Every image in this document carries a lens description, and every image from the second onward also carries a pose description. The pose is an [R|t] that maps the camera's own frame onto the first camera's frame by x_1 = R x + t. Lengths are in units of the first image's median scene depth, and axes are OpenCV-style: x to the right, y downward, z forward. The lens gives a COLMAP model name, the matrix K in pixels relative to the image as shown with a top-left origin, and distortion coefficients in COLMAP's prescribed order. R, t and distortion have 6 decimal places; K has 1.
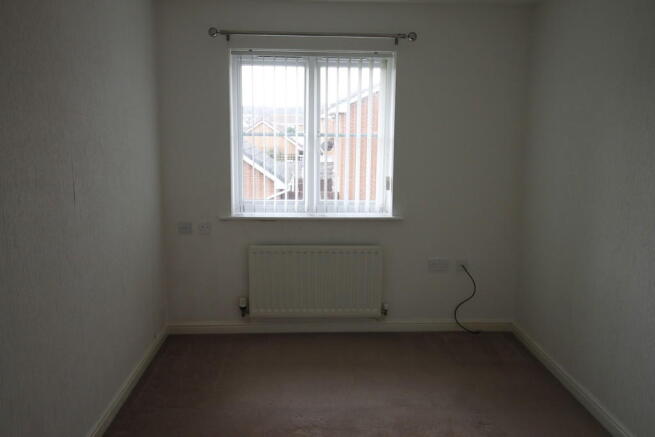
lens RADIAL K [[534.1, 0, 327.5], [0, 534.1, 220.3], [0, 0, 1]] dist [-0.001490, 0.005436]
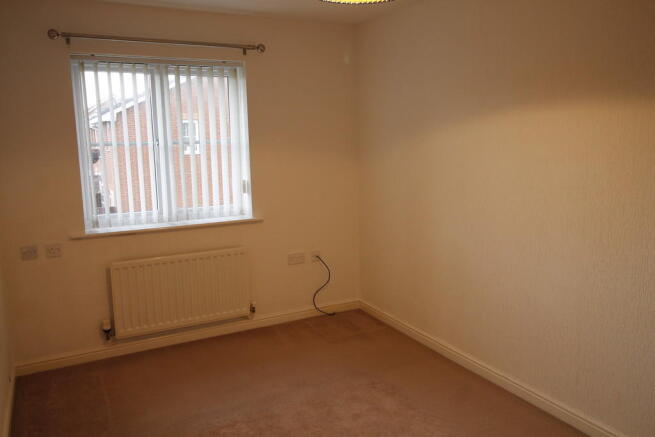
lens RADIAL K [[534.1, 0, 324.4], [0, 534.1, 220.6], [0, 0, 1]] dist [-0.001490, 0.005436]
pose [[0.899527, -0.095044, 0.426401, -0.197230], [0.099530, 0.994964, 0.011810, 0.000103], [-0.425376, 0.031816, 0.904457, -0.010789]]
